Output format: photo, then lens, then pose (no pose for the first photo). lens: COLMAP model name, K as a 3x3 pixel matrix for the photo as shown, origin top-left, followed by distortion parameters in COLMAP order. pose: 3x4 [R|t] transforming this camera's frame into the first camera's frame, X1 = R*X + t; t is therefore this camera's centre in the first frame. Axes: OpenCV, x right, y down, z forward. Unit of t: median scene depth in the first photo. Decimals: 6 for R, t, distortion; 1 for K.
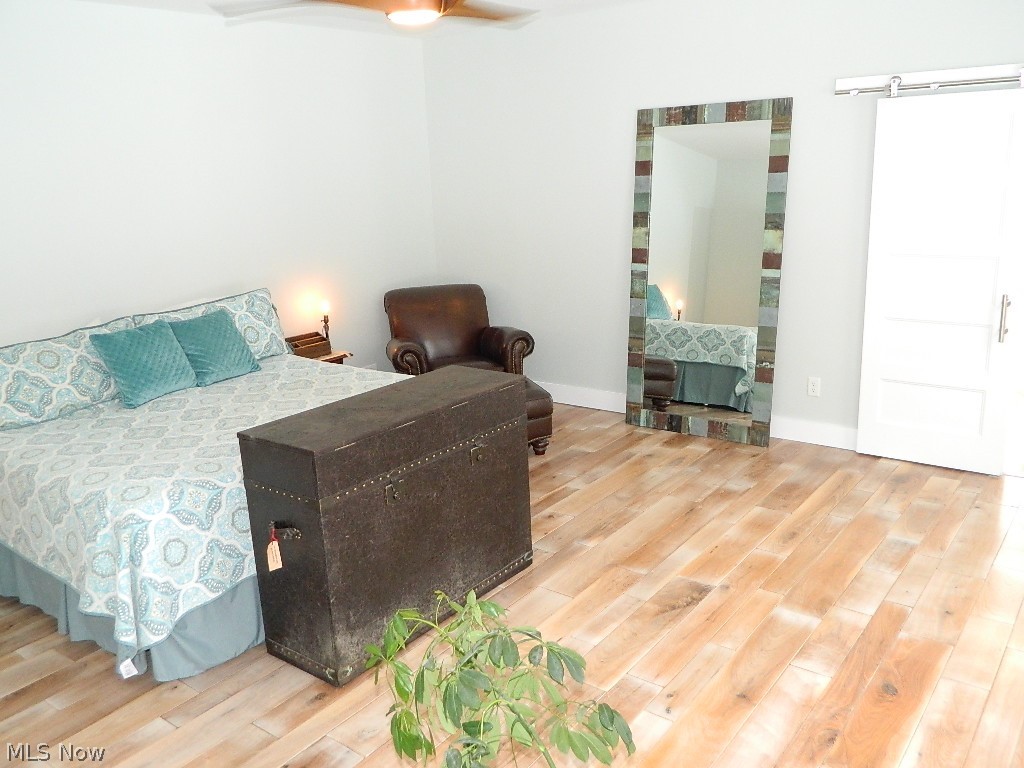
lens RADIAL K [[846.5, 0, 512.5], [0, 846.5, 385.9], [0, 0, 1]] dist [0.000867, -0.019418]
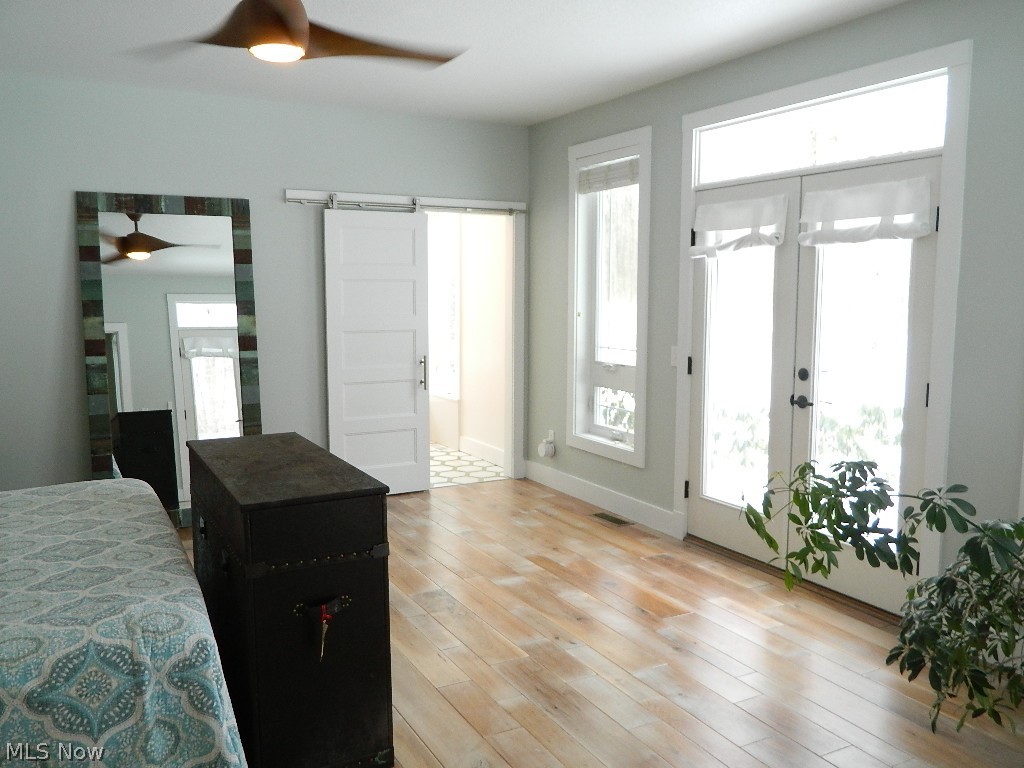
lens RADIAL K [[846.5, 0, 512.0], [0, 846.5, 384.5], [0, 0, 1]] dist [0.000867, -0.019418]
pose [[0.407242, -0.057641, 0.911500, -0.552764], [0.219528, 0.974926, -0.036429, 0.018230], [-0.886545, 0.214935, 0.409685, 0.267055]]
